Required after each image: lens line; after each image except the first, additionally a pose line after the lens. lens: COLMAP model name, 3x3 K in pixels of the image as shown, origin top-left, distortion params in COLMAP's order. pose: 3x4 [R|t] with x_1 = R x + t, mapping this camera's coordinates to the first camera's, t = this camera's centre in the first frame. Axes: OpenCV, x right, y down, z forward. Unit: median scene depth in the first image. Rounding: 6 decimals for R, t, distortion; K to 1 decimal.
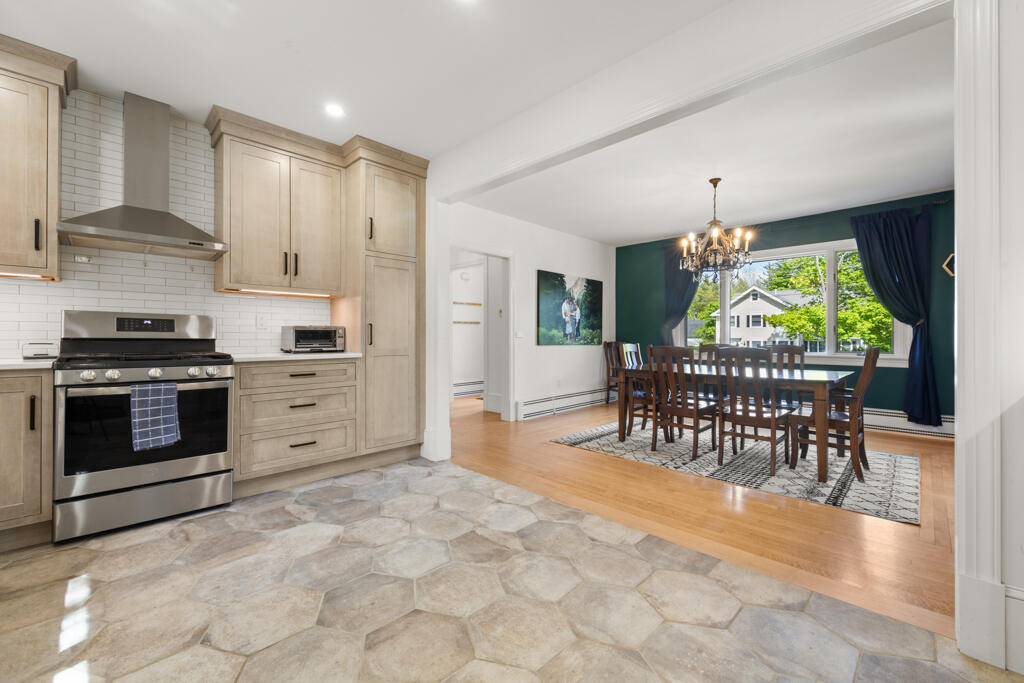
lens RADIAL K [[414.1, 0, 510.5], [0, 414.1, 335.6], [0, 0, 1]] dist [-0.001048, -0.000196]
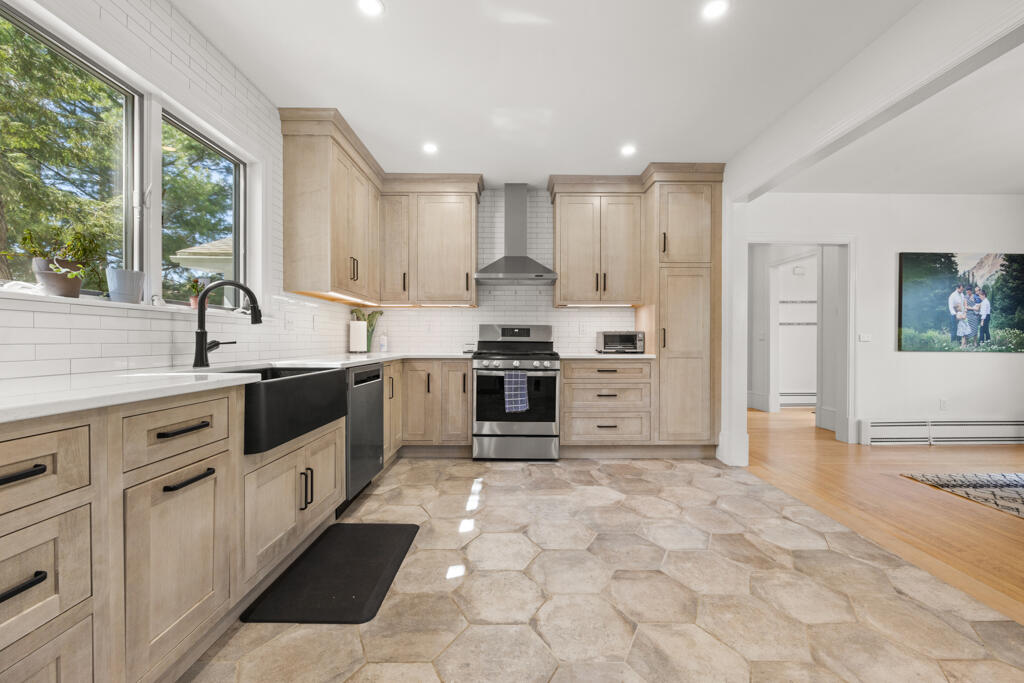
lens RADIAL K [[411.0, 0, 517.4], [0, 411.0, 341.5], [0, 0, 1]] dist [-0.000679, -0.000202]
pose [[0.712252, 0.003534, -0.701914, 0.163286], [0.001765, 0.999975, 0.006826, -0.002063], [0.701921, -0.006101, 0.712229, -0.065077]]
